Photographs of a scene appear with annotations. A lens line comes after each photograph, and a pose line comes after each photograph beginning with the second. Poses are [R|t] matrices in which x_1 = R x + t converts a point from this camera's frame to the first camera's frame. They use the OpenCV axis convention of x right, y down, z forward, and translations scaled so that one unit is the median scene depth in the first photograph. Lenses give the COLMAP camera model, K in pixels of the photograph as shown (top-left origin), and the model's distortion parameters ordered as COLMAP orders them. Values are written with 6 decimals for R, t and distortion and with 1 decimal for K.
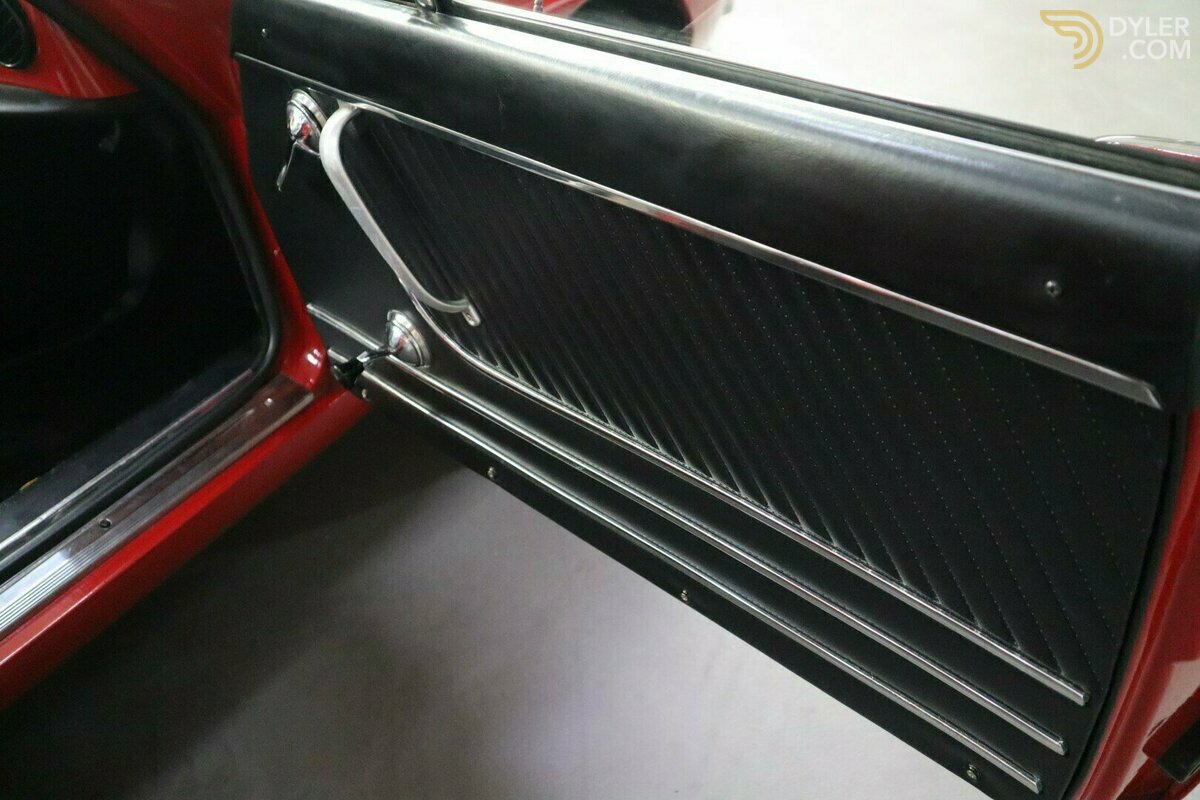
lens RADIAL K [[1235.9, 0, 600.0], [0, 1235.9, 400.0], [0, 0, 1]] dist [-0.003842, 0.188739]
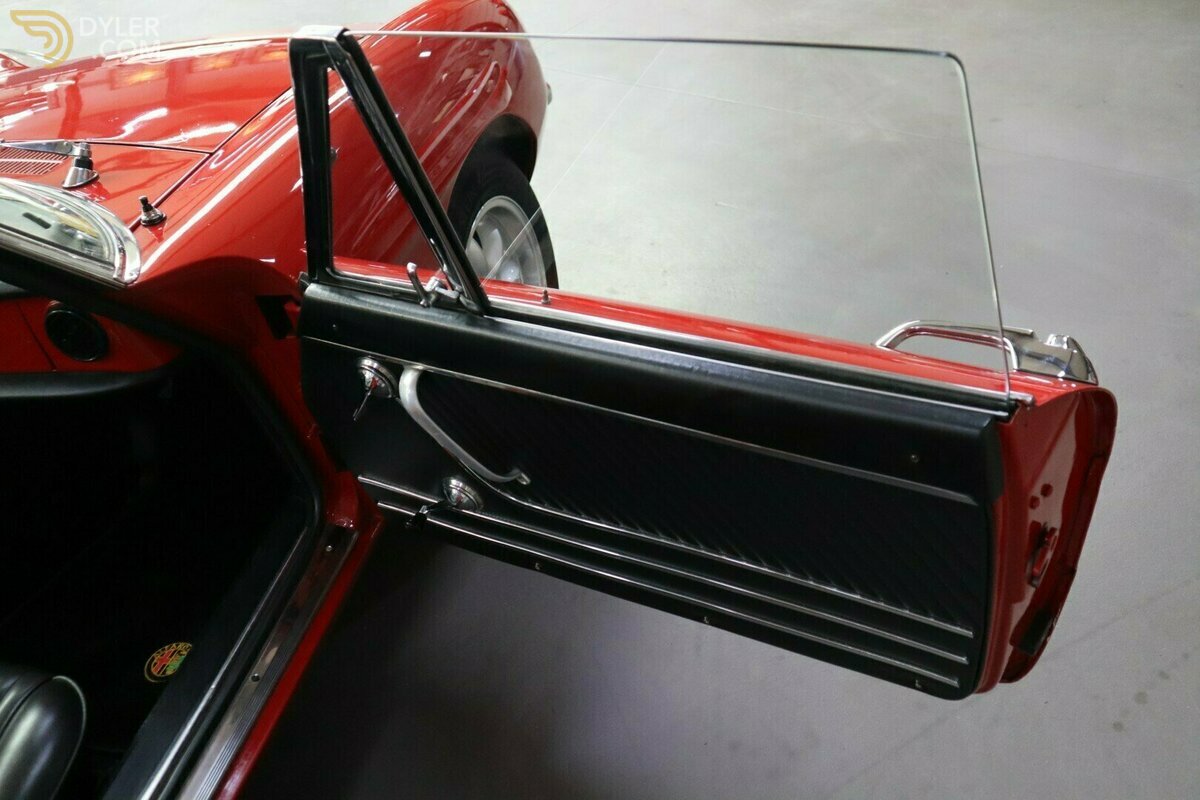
lens RADIAL K [[1235.9, 0, 600.0], [0, 1235.9, 400.0], [0, 0, 1]] dist [-0.003842, 0.188739]
pose [[0.958774, -0.256811, 0.121659, -0.150613], [0.252632, 0.966327, 0.048880, -0.182546], [-0.130115, -0.016130, 0.991368, -0.408002]]
